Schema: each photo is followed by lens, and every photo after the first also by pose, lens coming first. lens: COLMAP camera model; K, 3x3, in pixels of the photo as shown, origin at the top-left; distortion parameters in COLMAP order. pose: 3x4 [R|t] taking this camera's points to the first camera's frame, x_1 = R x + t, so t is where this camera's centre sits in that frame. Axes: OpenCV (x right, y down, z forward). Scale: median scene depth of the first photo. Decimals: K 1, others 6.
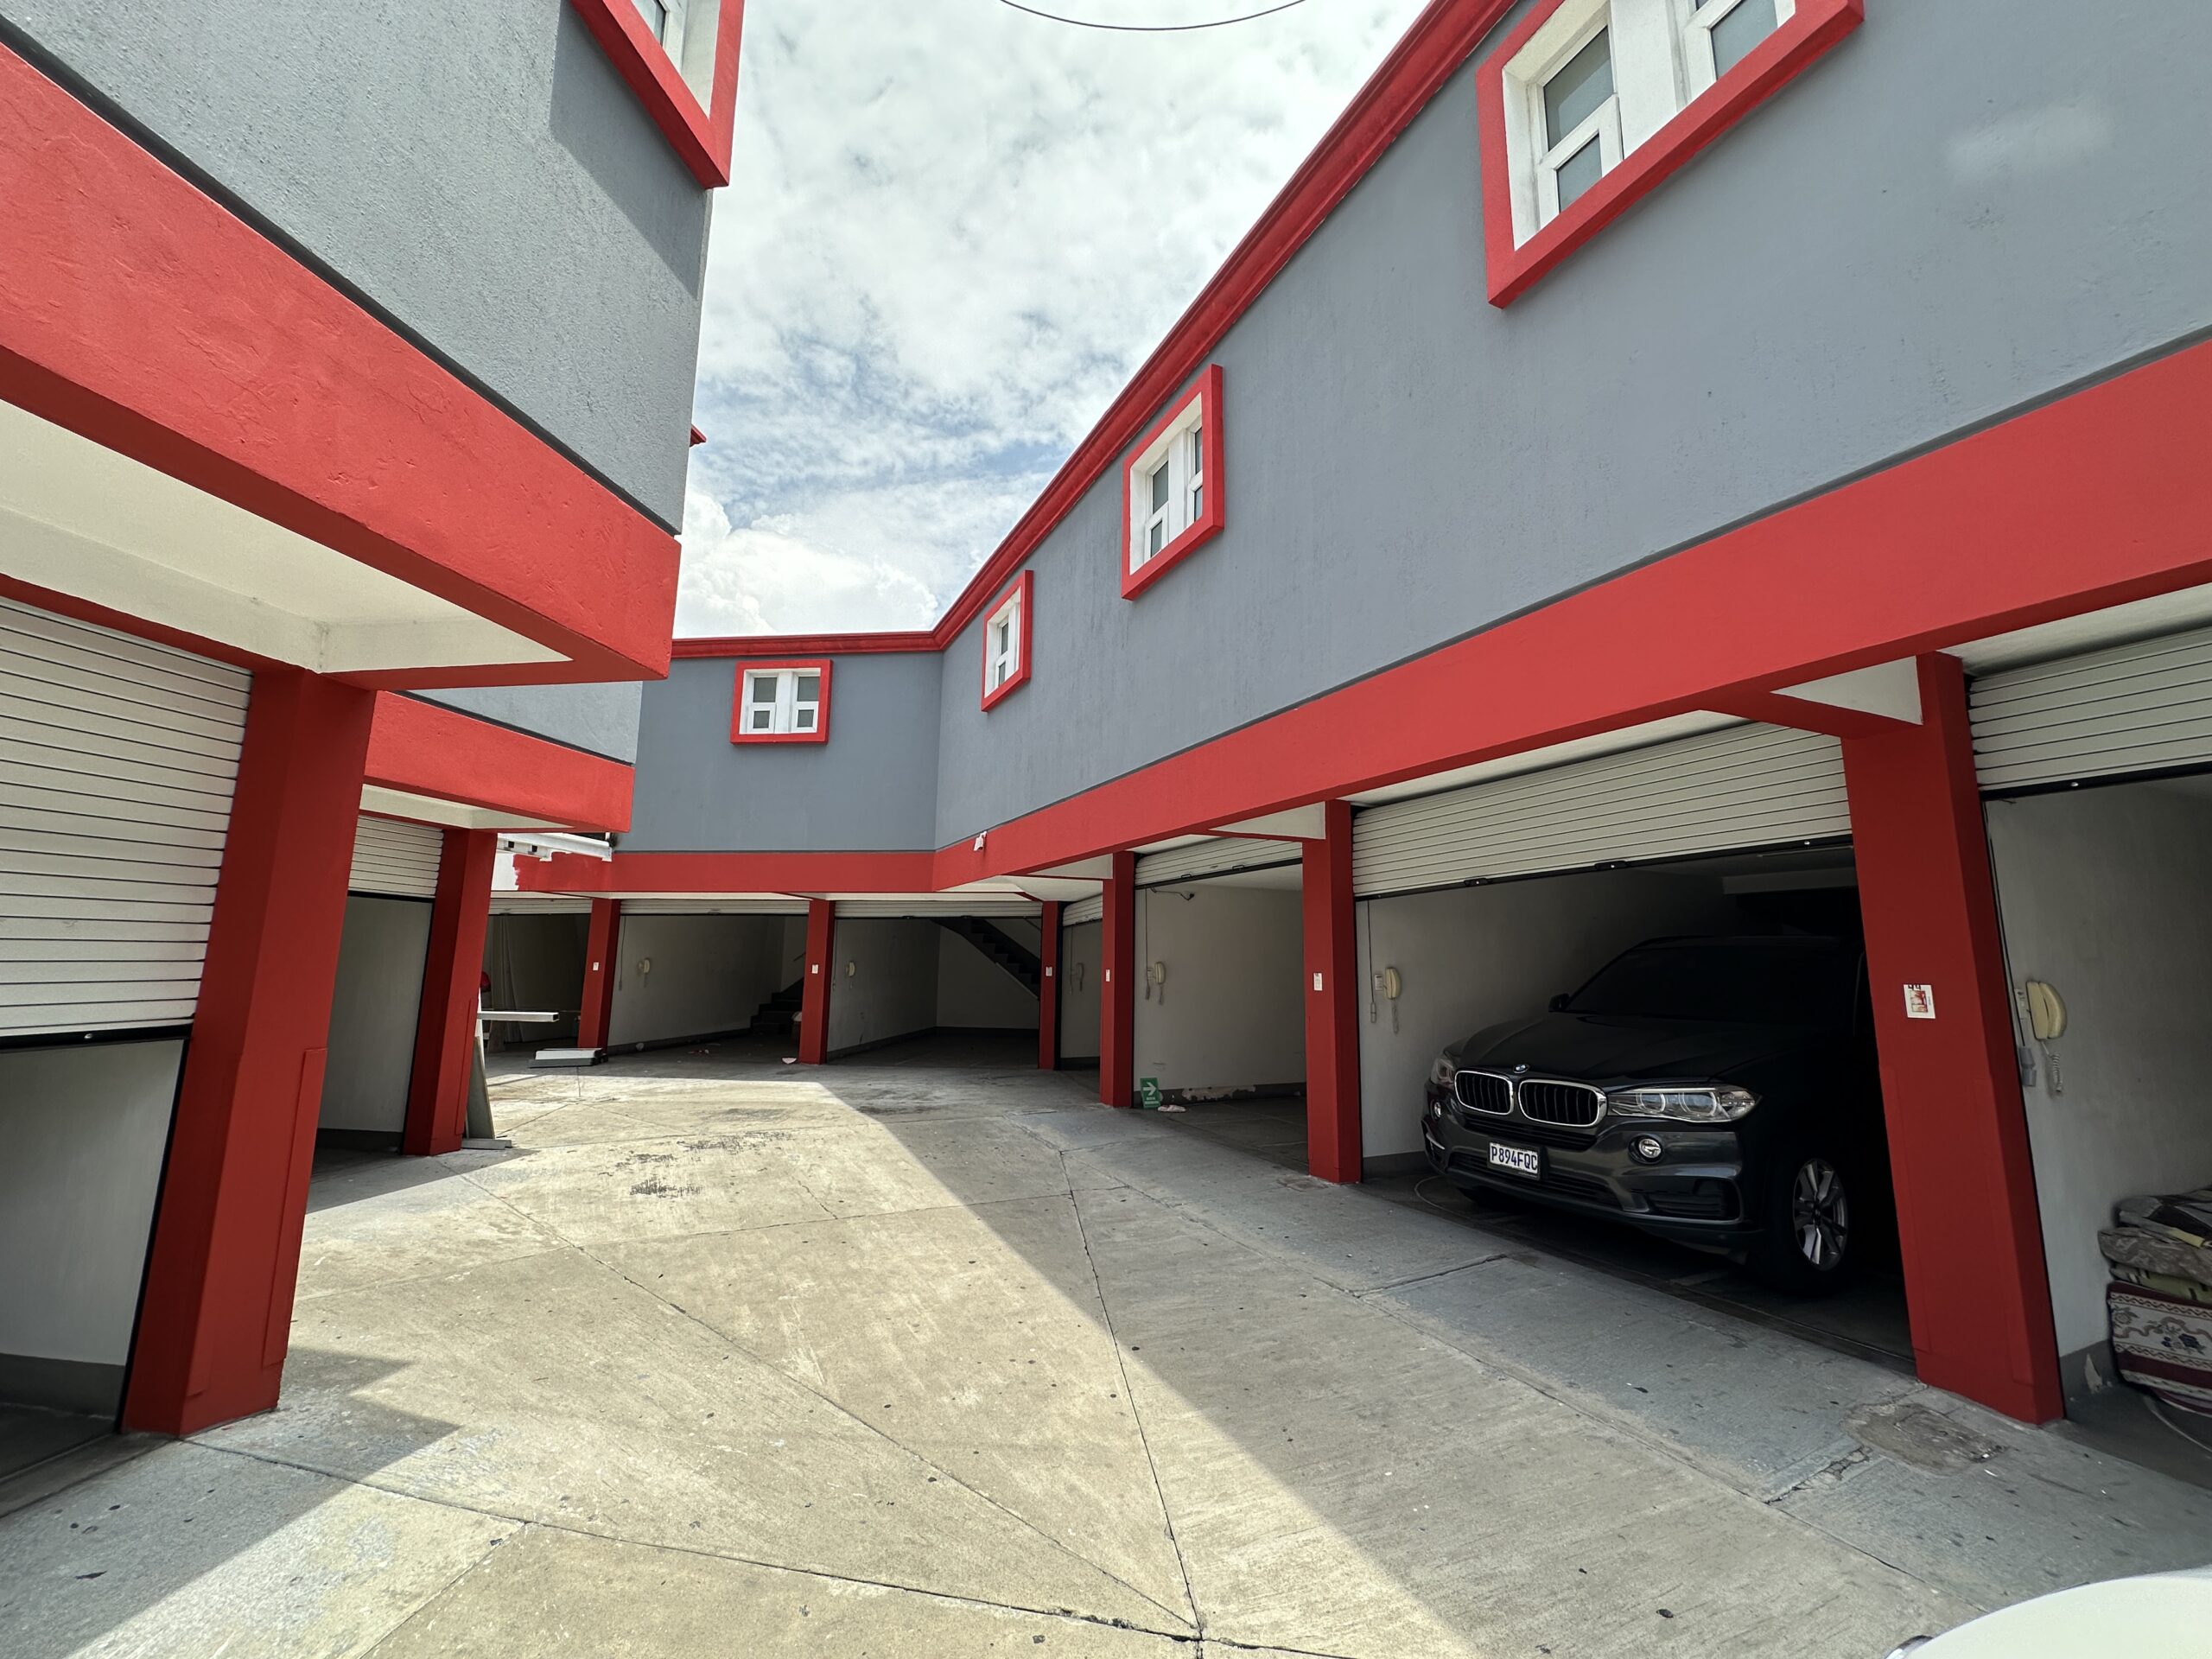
lens RADIAL K [[880.7, 0, 1106.0], [0, 880.7, 829.5], [0, 0, 1]] dist [-0.002254, 0.000337]
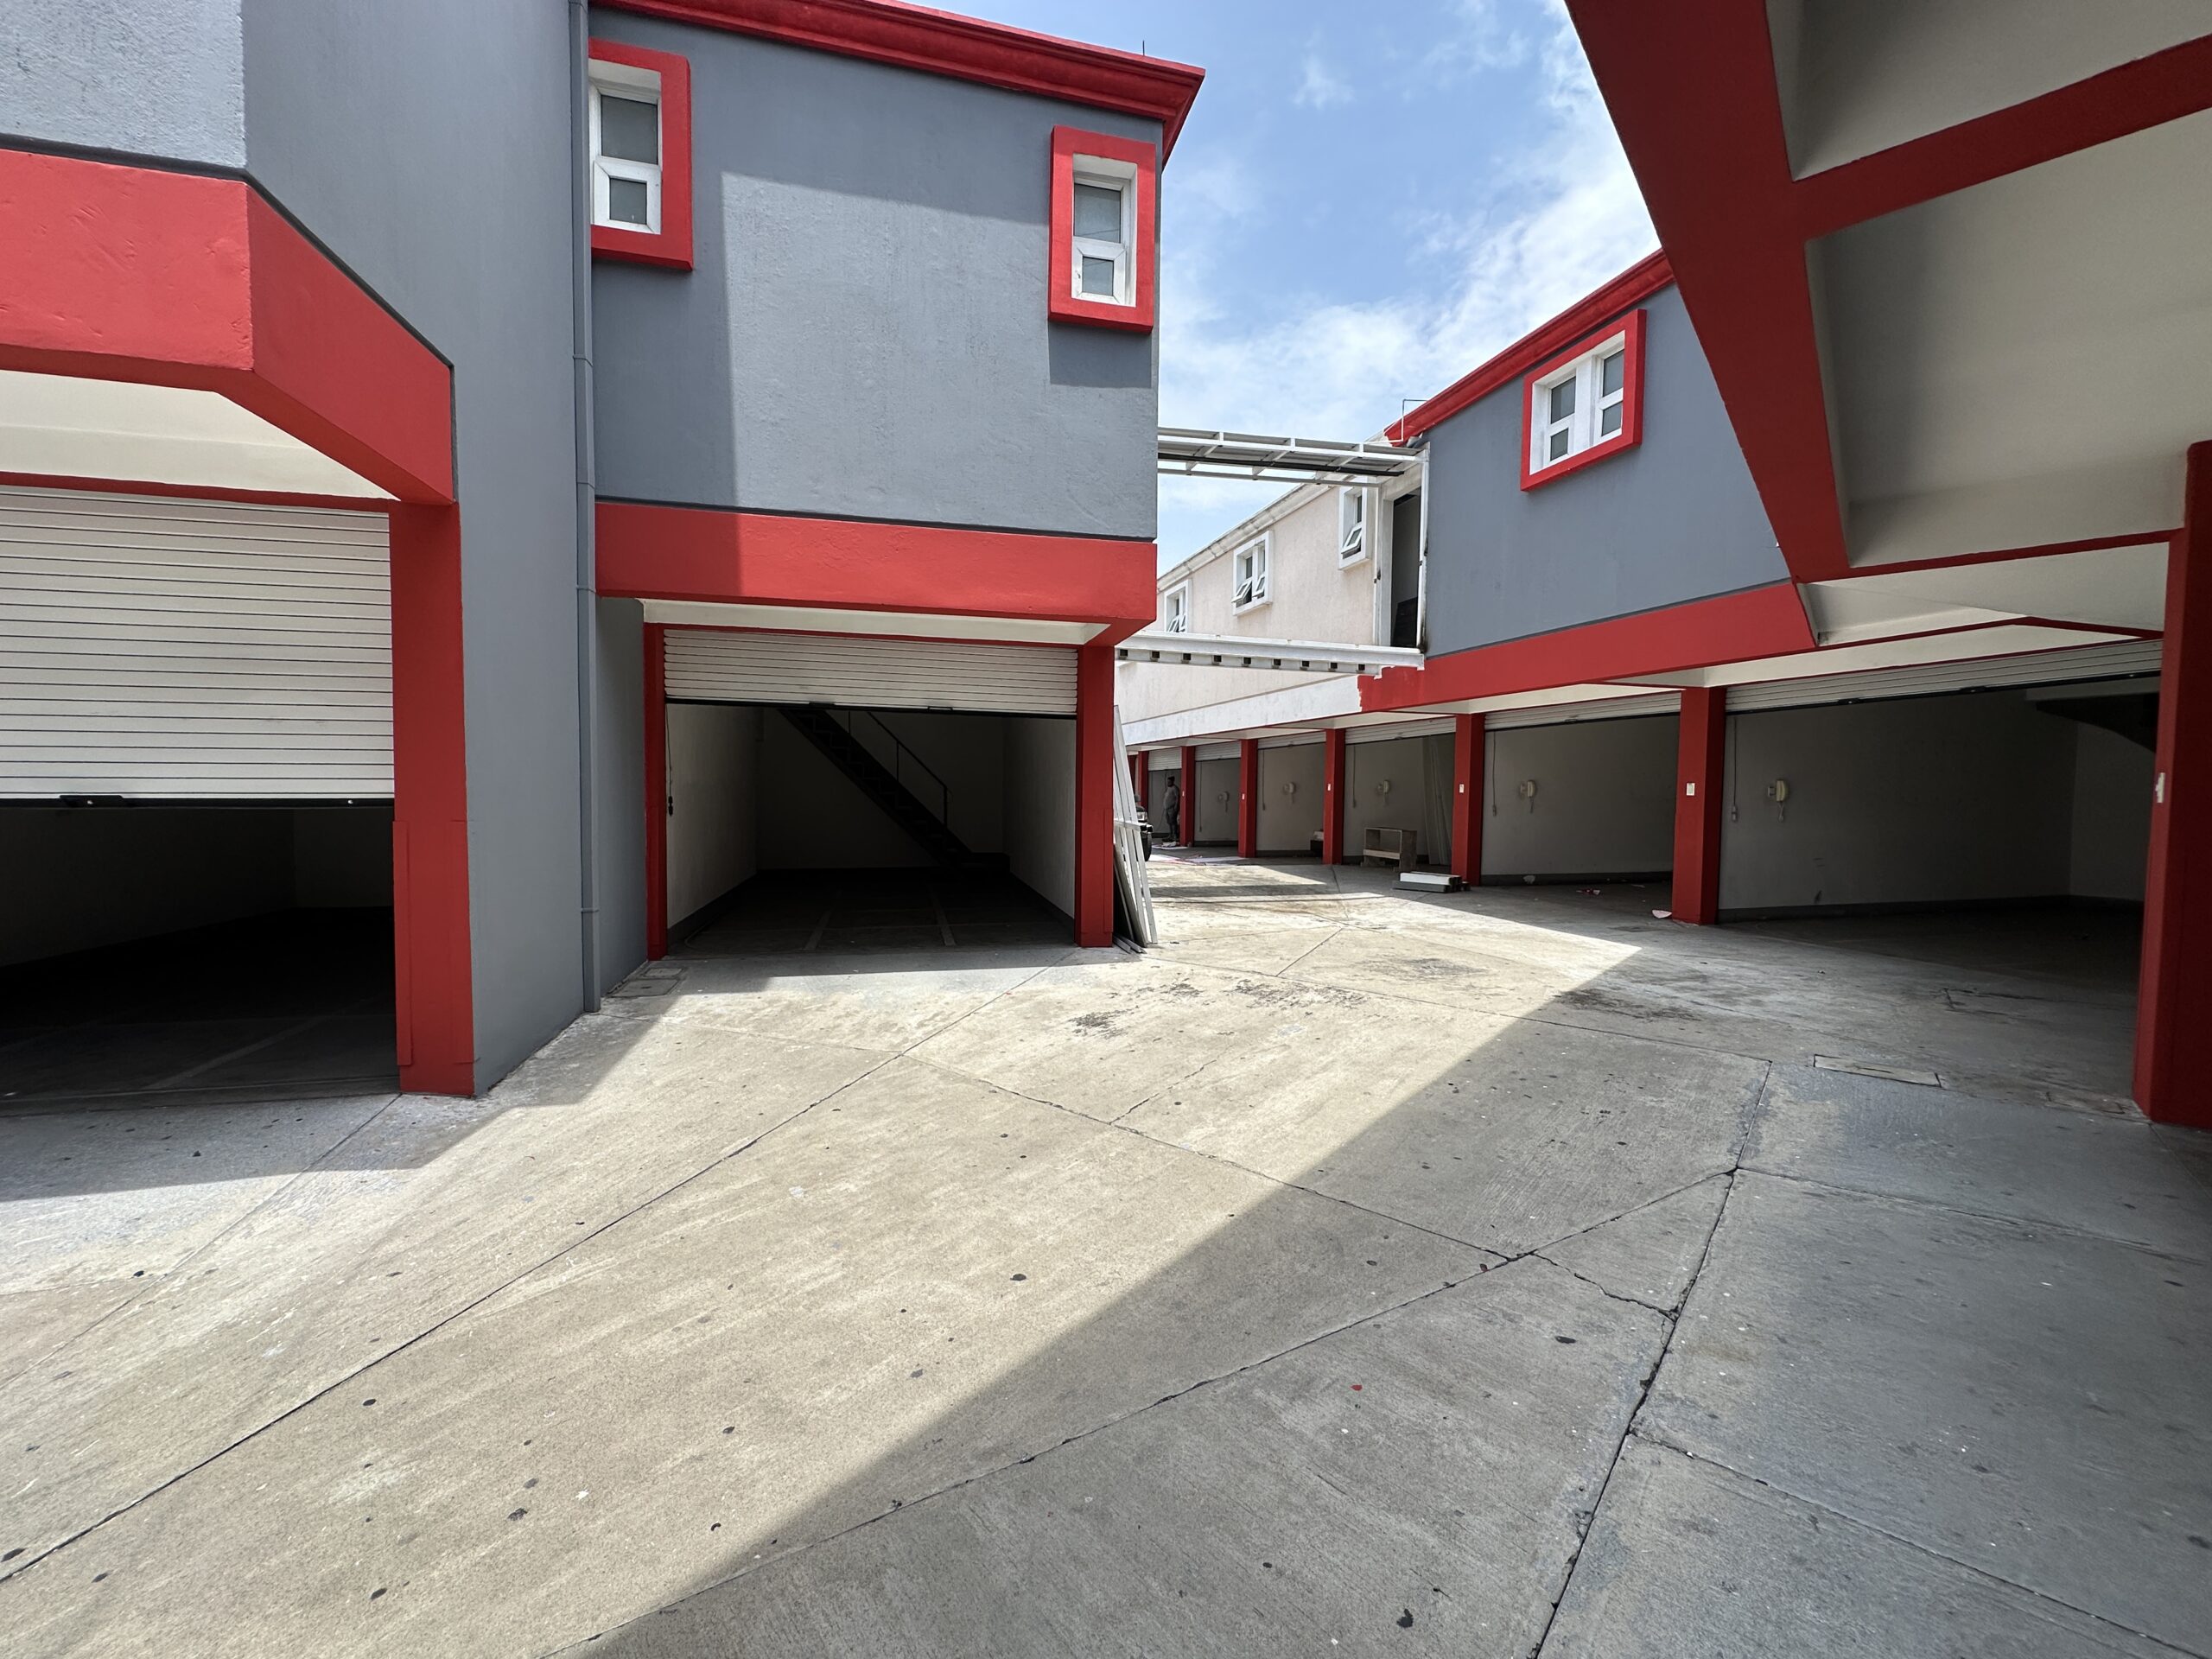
lens RADIAL K [[880.7, 0, 1106.0], [0, 880.7, 829.5], [0, 0, 1]] dist [-0.002254, 0.000337]
pose [[0.389306, 0.036010, -0.920404, 0.352953], [0.134585, 0.986288, 0.095513, 0.170817], [0.911223, -0.161057, 0.379122, 0.872035]]
